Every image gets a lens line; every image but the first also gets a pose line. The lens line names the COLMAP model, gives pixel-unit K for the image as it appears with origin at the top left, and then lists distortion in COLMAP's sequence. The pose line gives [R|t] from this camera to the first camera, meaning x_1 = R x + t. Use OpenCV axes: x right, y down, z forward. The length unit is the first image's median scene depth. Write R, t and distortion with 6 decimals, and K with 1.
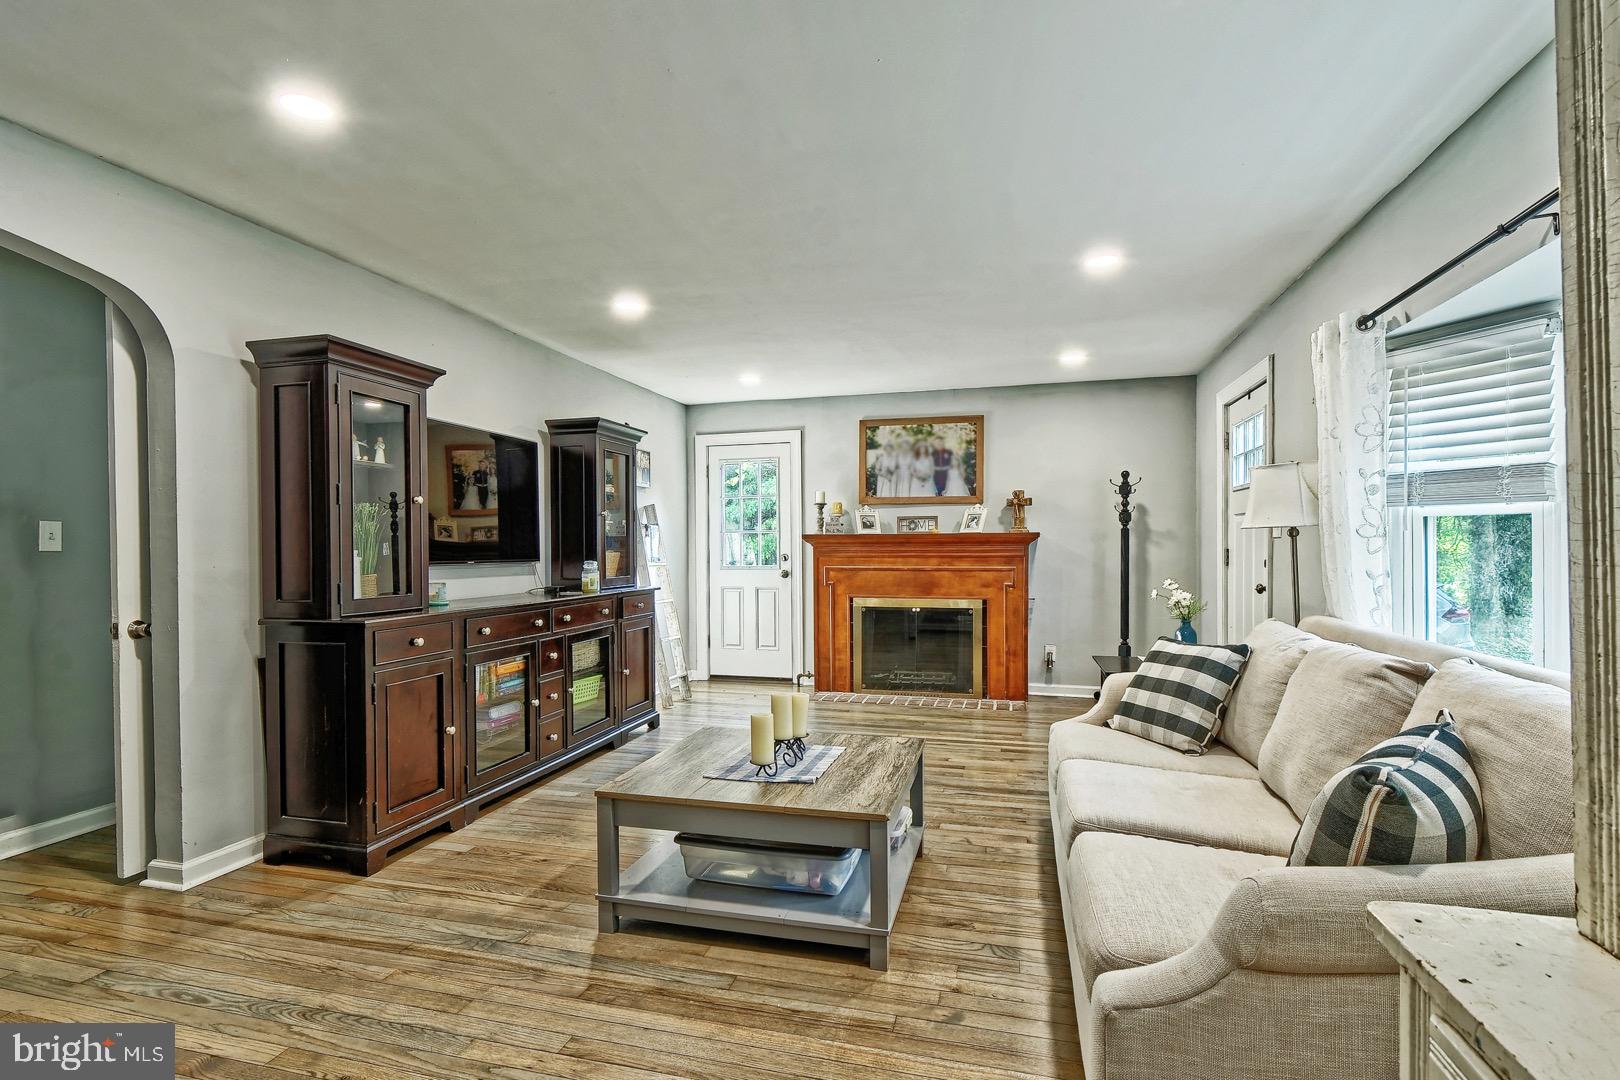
lens RADIAL K [[790.1, 0, 806.3], [0, 790.1, 546.1], [0, 0, 1]] dist [0.005378, -0.002581]
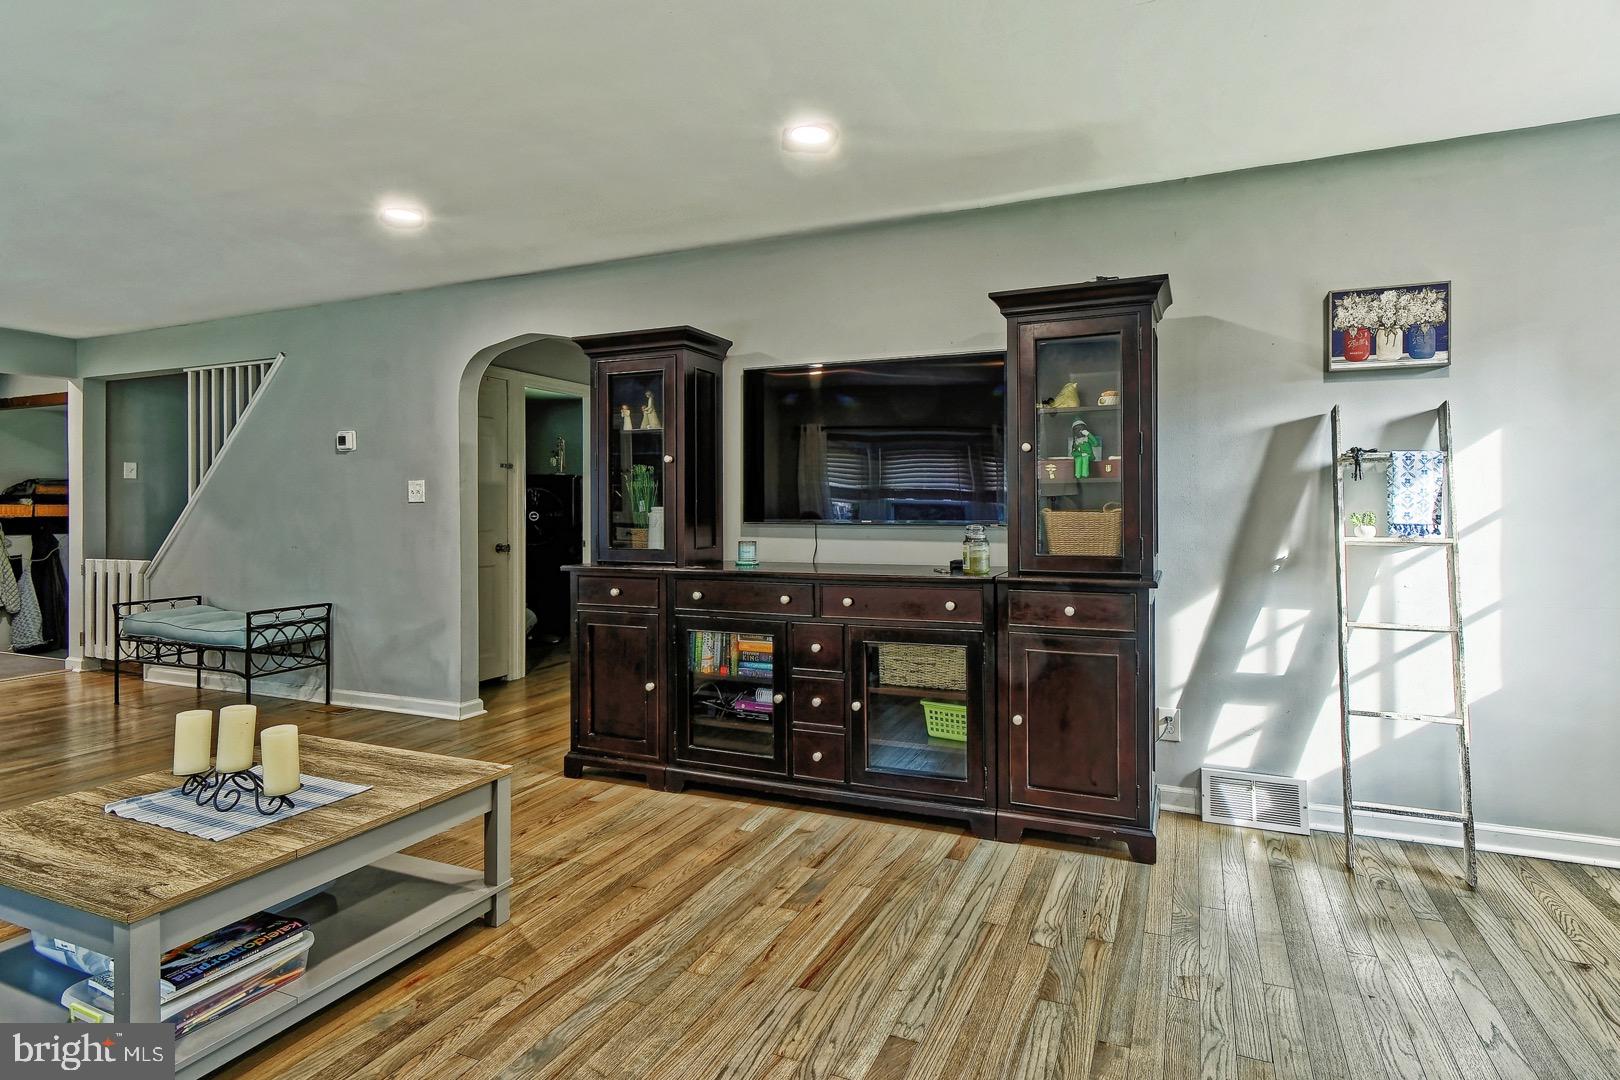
lens RADIAL K [[790.1, 0, 803.4], [0, 790.1, 514.3], [0, 0, 1]] dist [0.005378, -0.002581]
pose [[-0.116183, 0.021133, -0.993003, 0.500193], [0.002714, 0.999777, 0.020960, -0.004303], [0.993224, -0.000259, -0.116214, 1.276231]]
